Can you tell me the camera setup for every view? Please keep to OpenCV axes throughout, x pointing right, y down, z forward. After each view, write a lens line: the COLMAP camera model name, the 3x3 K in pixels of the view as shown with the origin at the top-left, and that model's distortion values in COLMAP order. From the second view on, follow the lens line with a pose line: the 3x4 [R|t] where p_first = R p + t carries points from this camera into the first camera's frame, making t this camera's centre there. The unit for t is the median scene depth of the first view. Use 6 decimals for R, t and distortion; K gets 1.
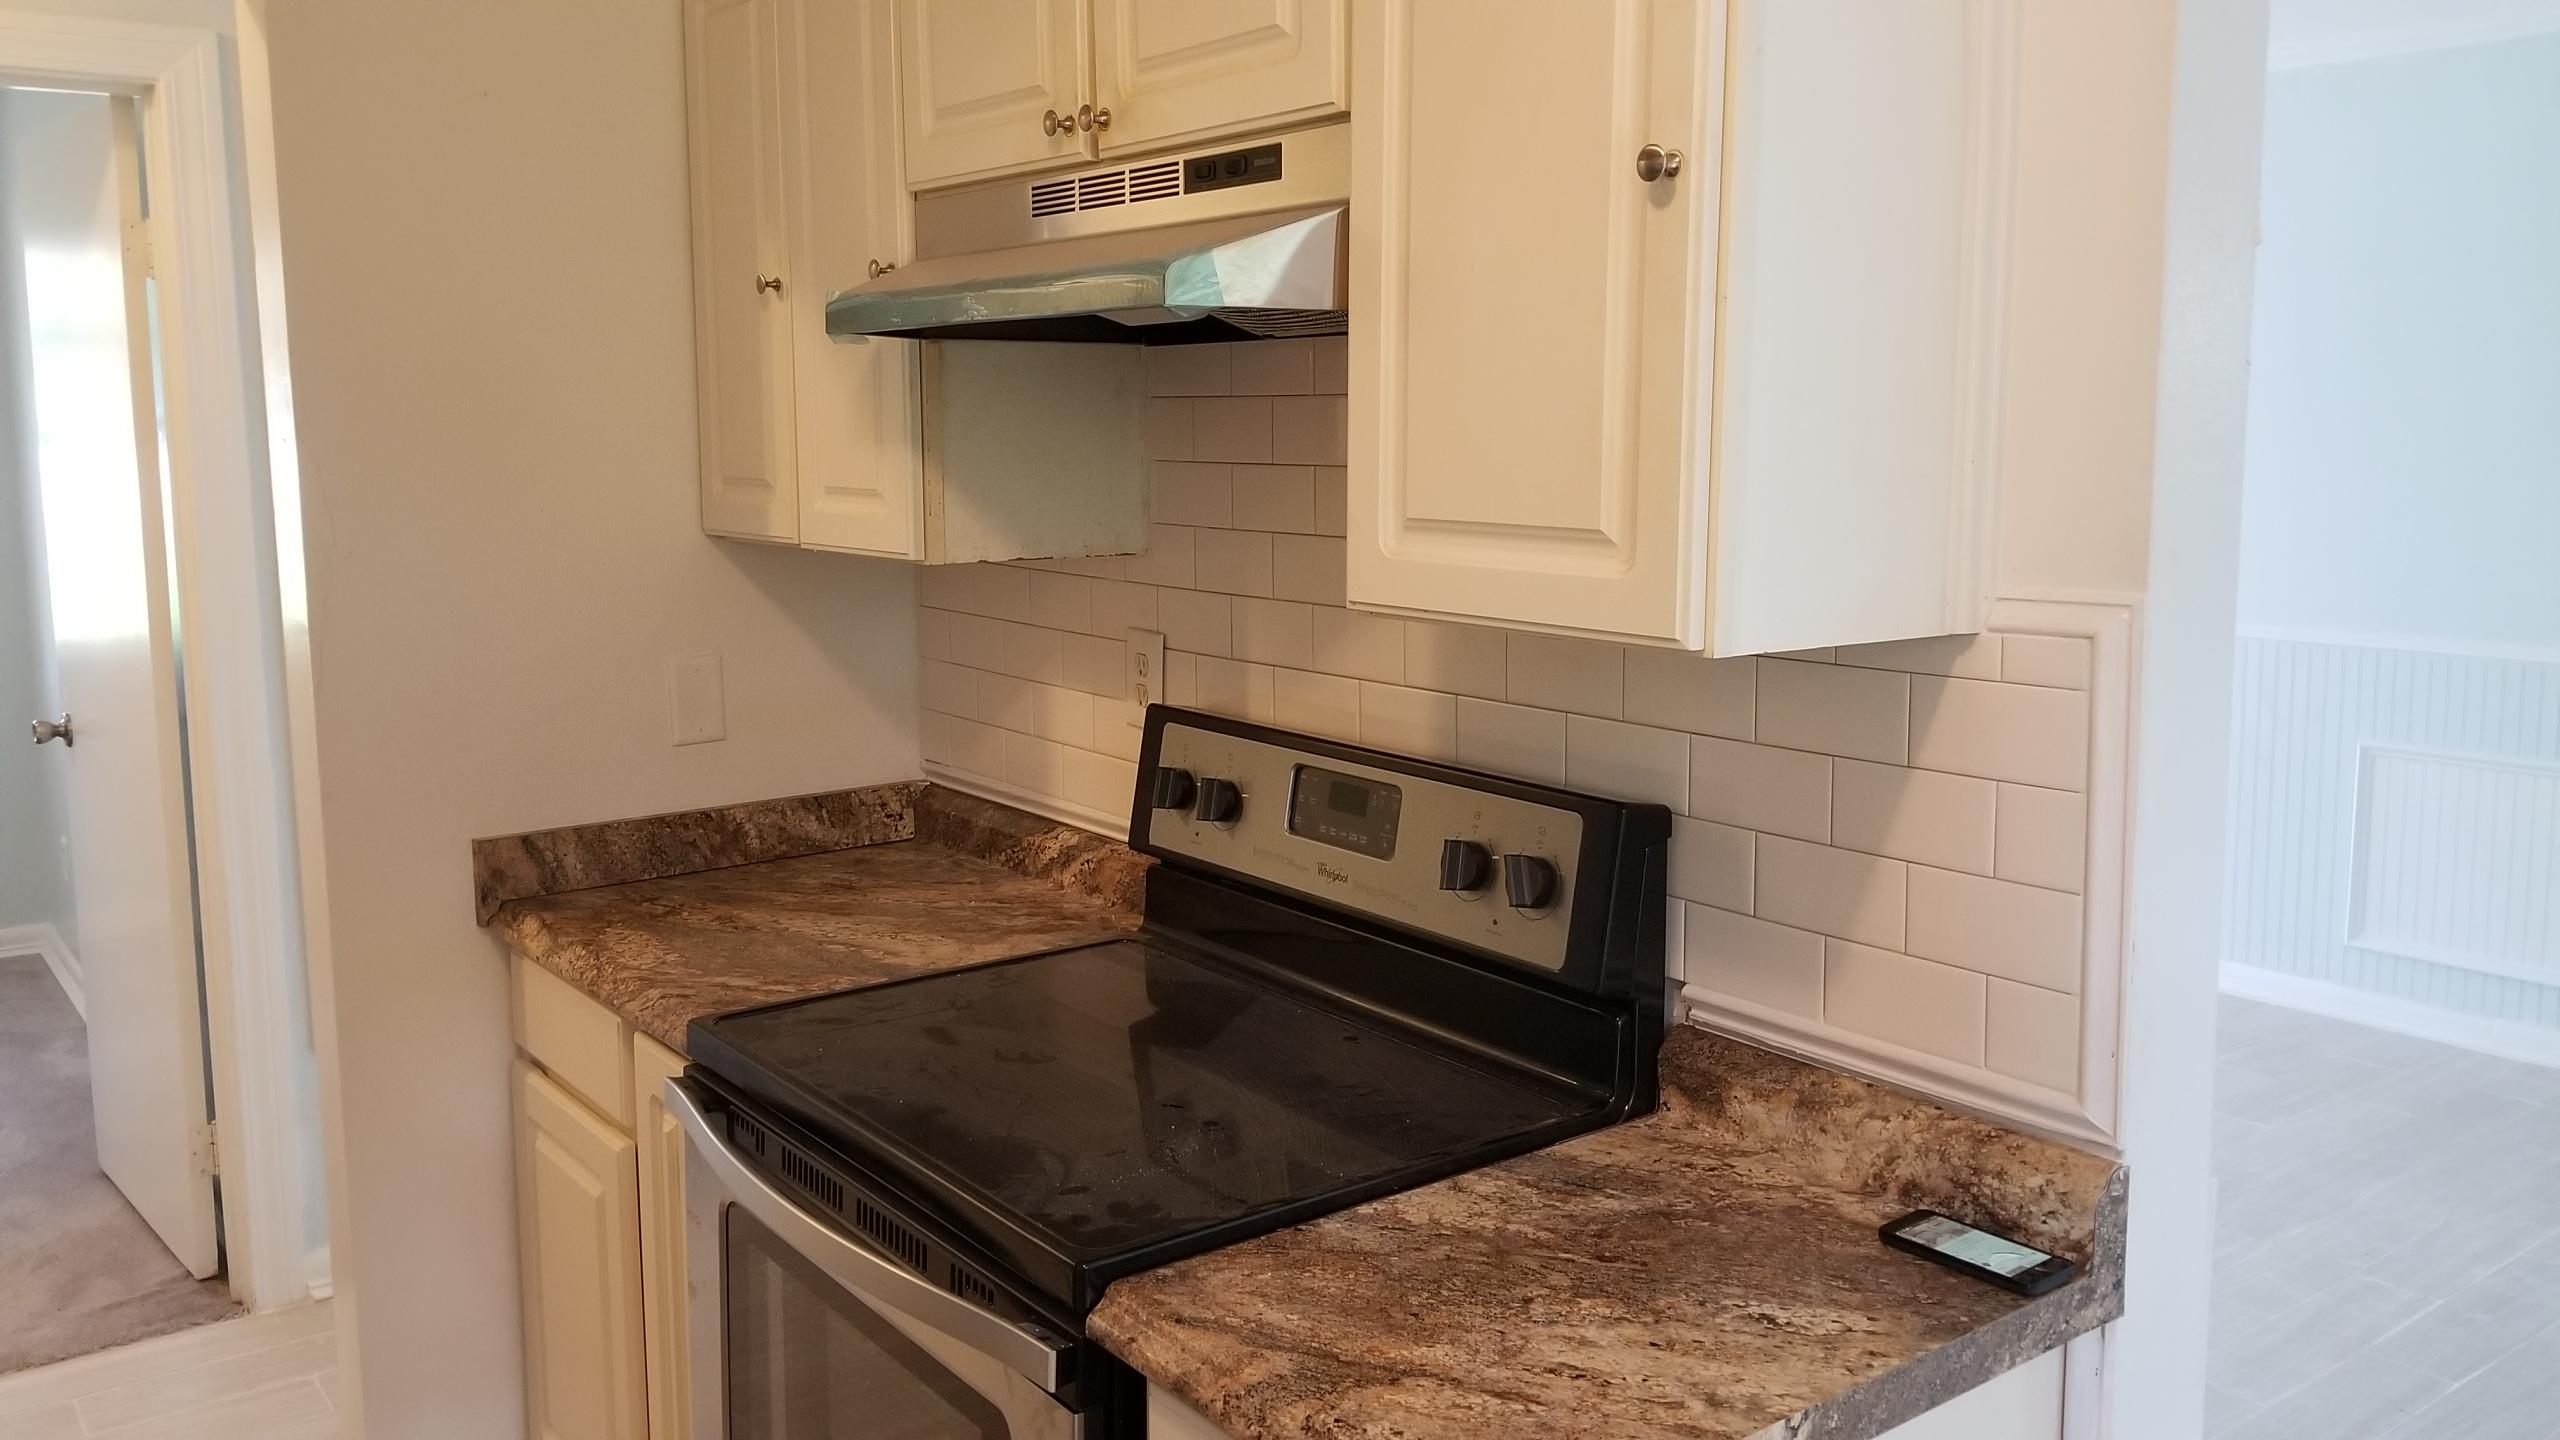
lens RADIAL K [[2041.4, 0, 1282.4], [0, 2041.4, 712.3], [0, 0, 1]] dist [0.086105, -0.106529]
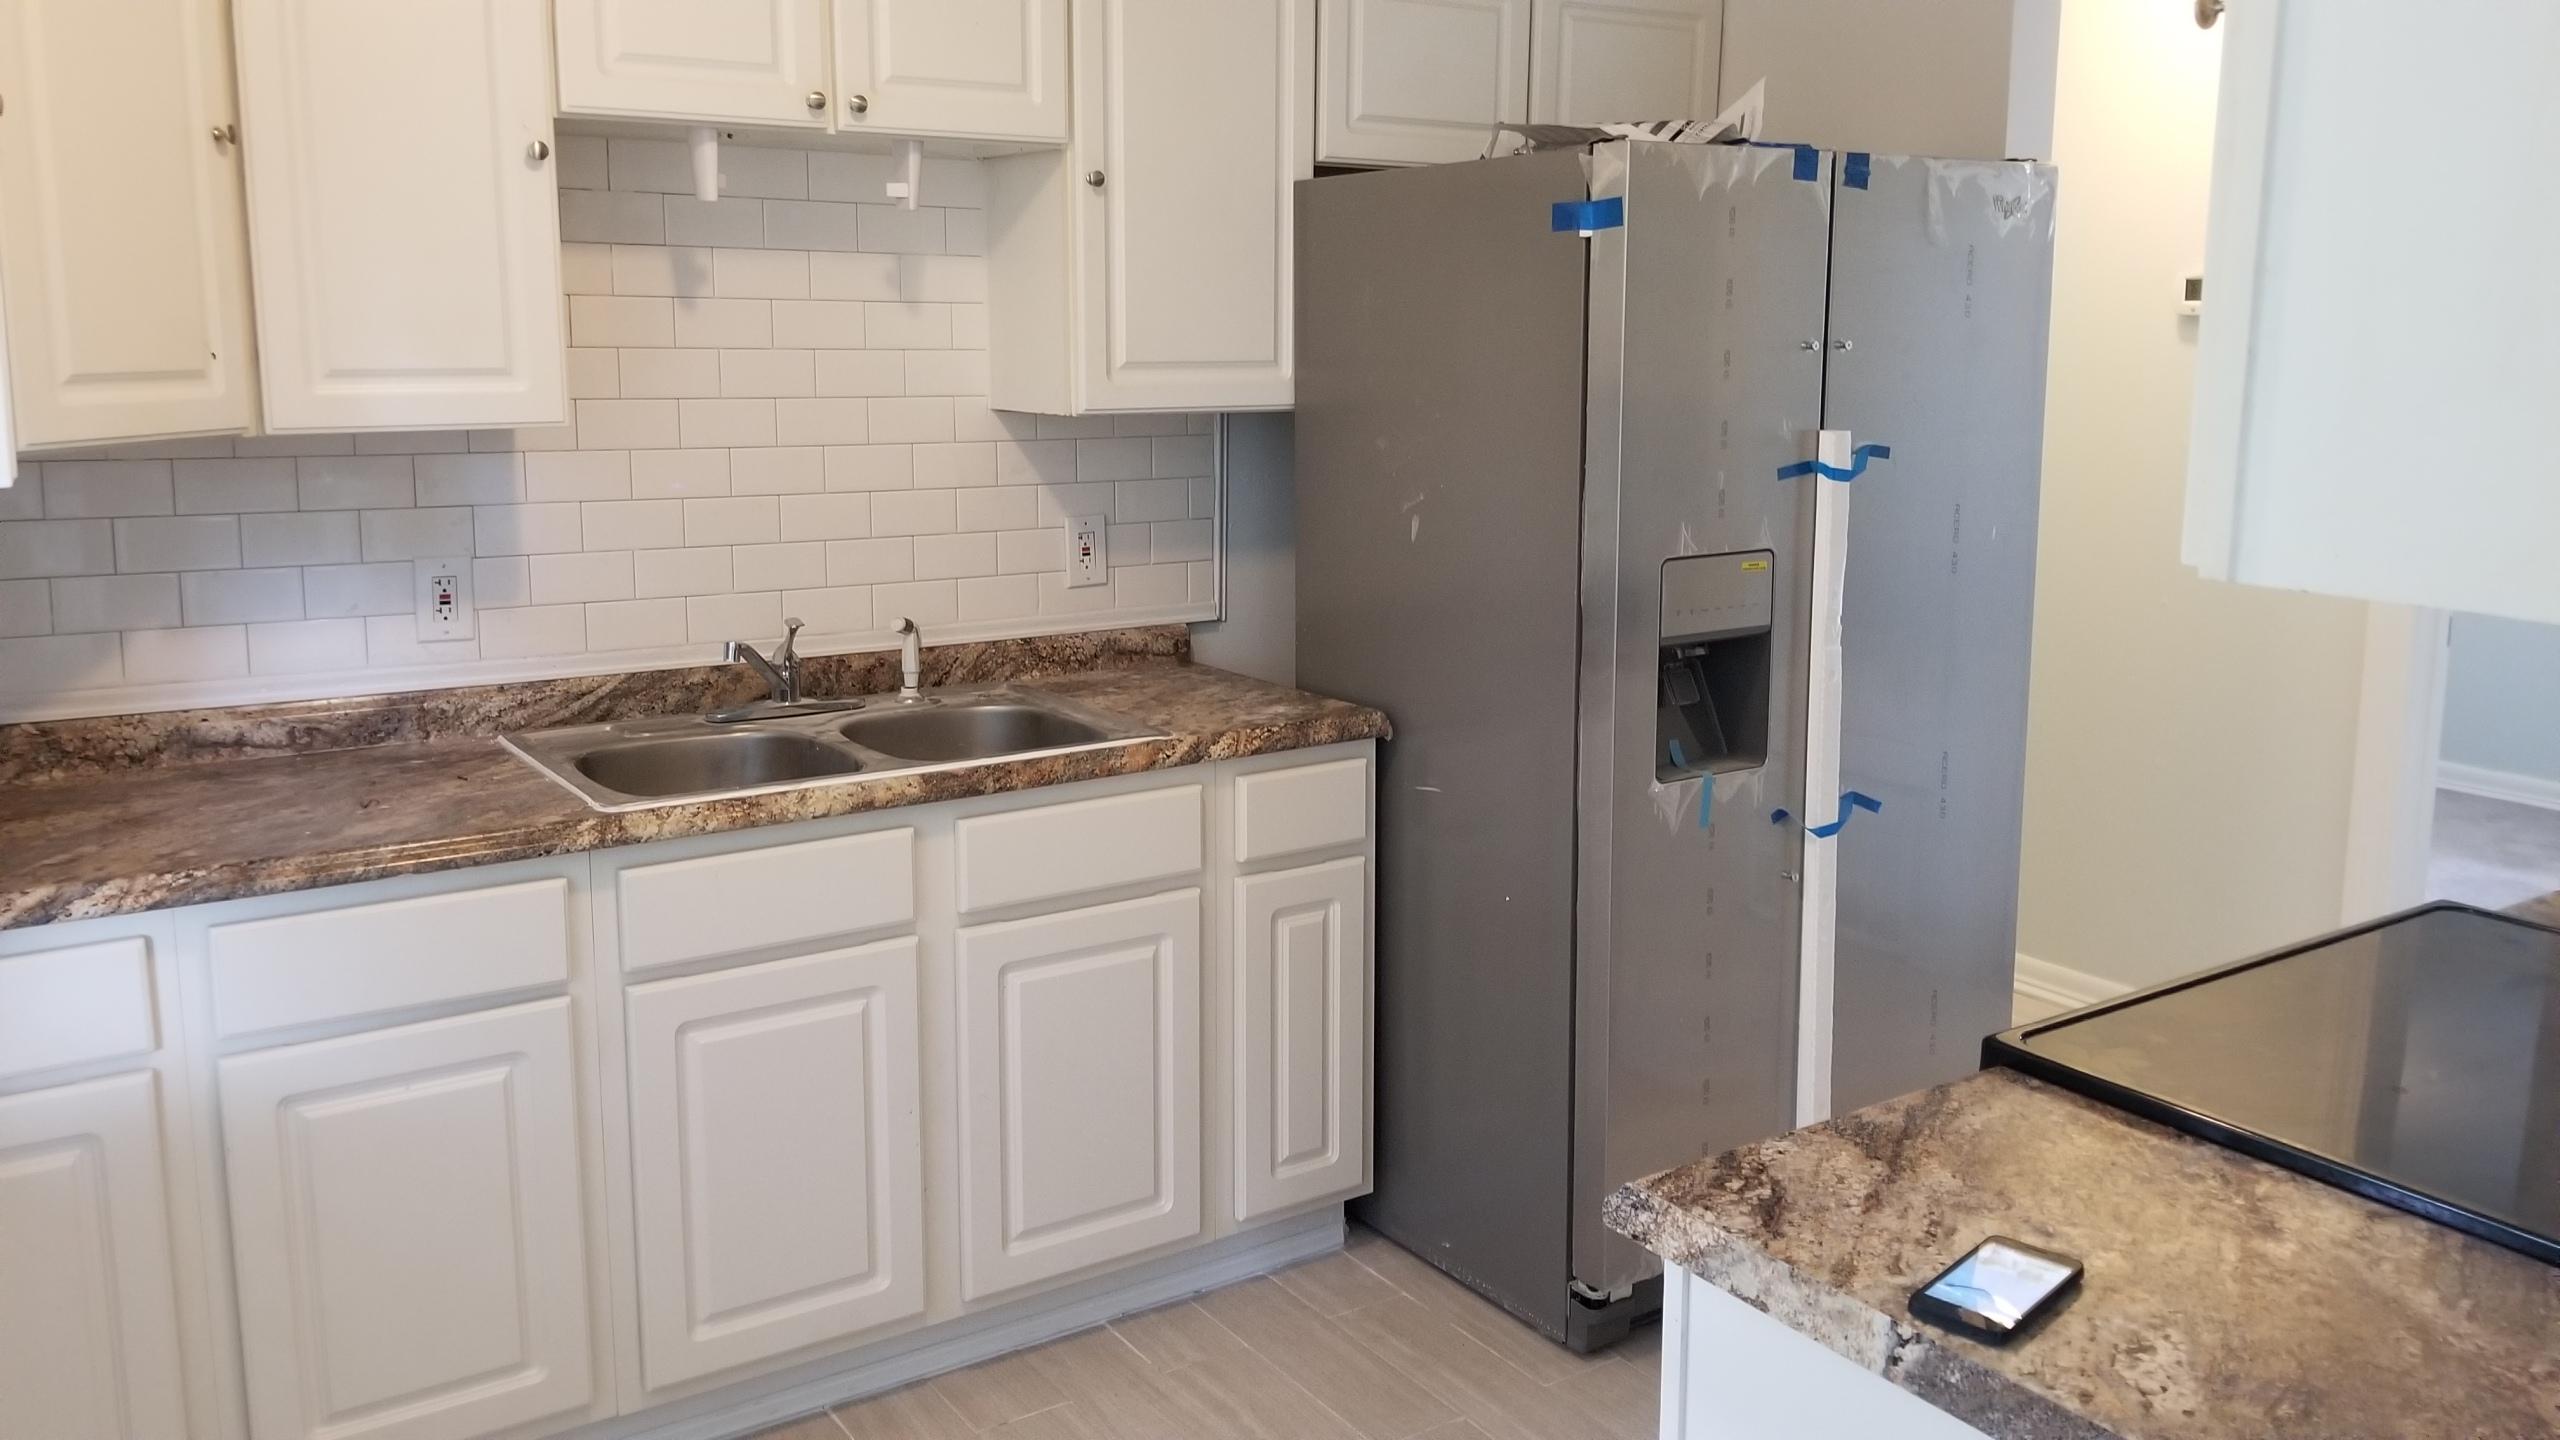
lens RADIAL K [[2041.4, 0, 1283.7], [0, 2041.4, 713.9], [0, 0, 1]] dist [0.086105, -0.106529]
pose [[-0.081820, 0.185961, -0.979145, 1.125210], [-0.151122, 0.968764, 0.196617, -0.087625], [0.985123, 0.164058, -0.051161, 0.673857]]
